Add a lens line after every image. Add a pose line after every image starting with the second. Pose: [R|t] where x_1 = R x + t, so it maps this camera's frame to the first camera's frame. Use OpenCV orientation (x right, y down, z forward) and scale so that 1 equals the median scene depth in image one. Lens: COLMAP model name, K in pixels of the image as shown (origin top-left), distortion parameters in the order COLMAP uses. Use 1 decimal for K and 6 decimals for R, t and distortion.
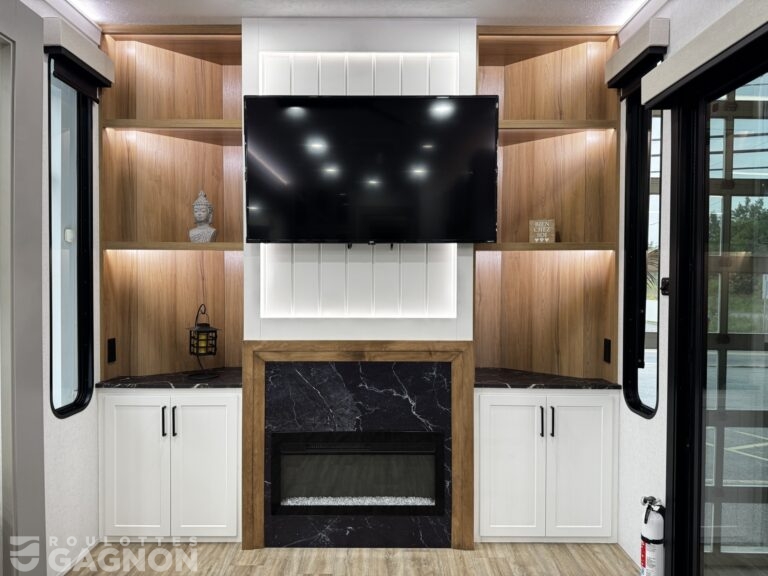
lens RADIAL K [[541.8, 0, 382.4], [0, 541.8, 288.1], [0, 0, 1]] dist [0.059215, -0.059357]
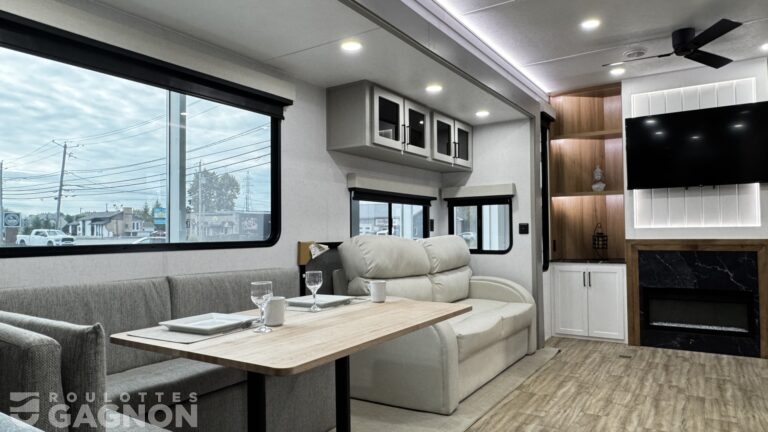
lens RADIAL K [[503.2, 0, 383.5], [0, 503.2, 217.9], [0, 0, 1]] dist [0.004500, 0.000334]
pose [[0.843419, -0.027336, -0.536561, -0.013083], [0.008077, 0.999237, -0.038211, 0.079994], [0.537196, 0.027893, 0.842996, -1.011143]]
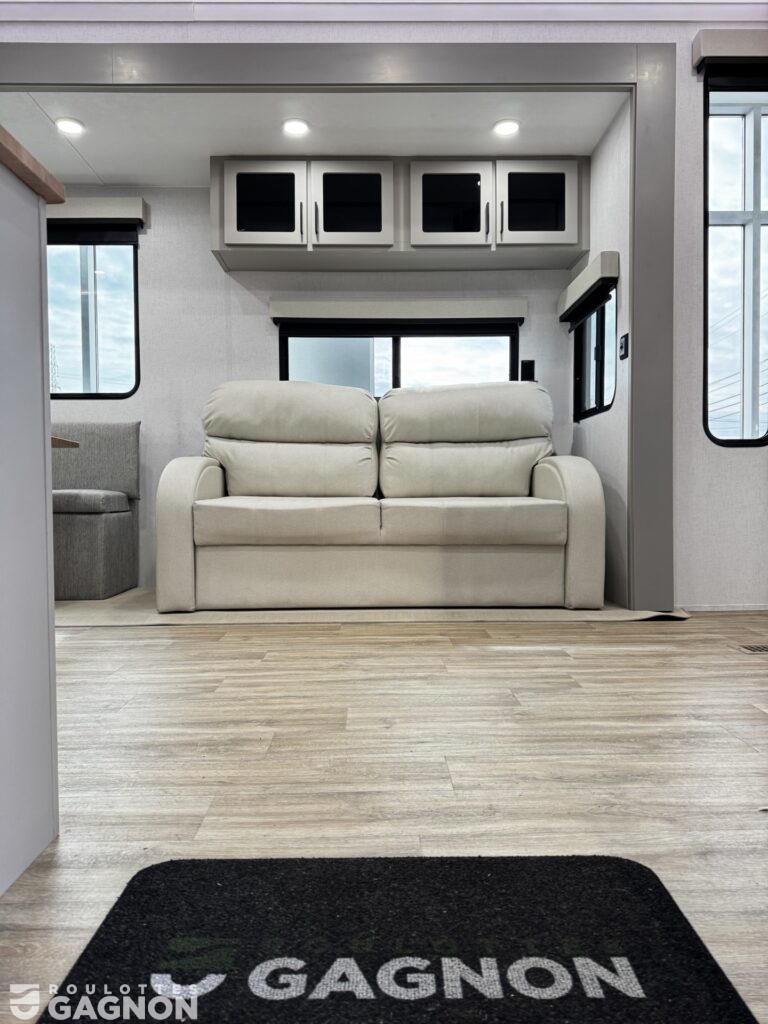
lens RADIAL K [[722.4, 0, 385.7], [0, 722.4, 514.7], [0, 0, 1]] dist [0.059215, -0.059357]
pose [[0.018294, 0.027622, -0.999451, 0.627207], [-0.002551, 0.999616, 0.027580, 0.293478], [0.999829, 0.002045, 0.018357, 0.353845]]
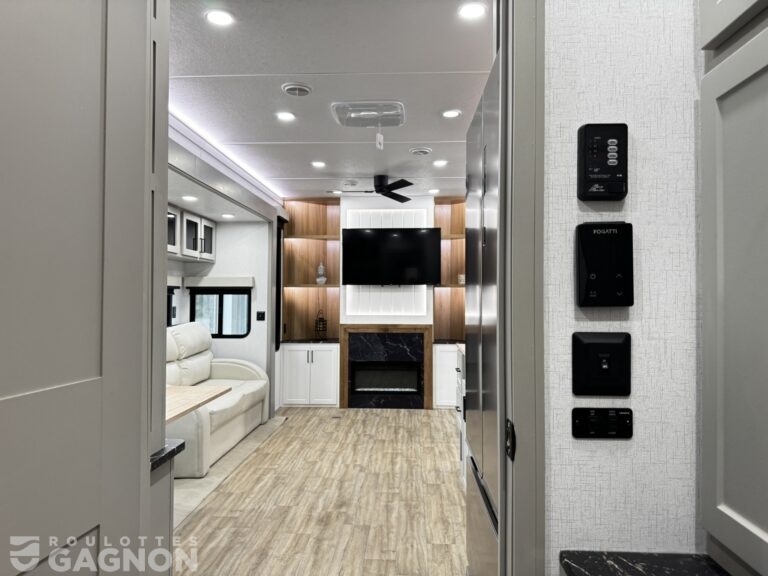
lens RADIAL K [[541.8, 0, 387.3], [0, 541.8, 286.9], [0, 0, 1]] dist [0.059215, -0.059357]
pose [[0.999210, 0.000165, -0.039749, 0.058808], [-0.001423, 0.999499, -0.031603, 0.004195], [0.039724, 0.031635, 0.998710, -1.457971]]
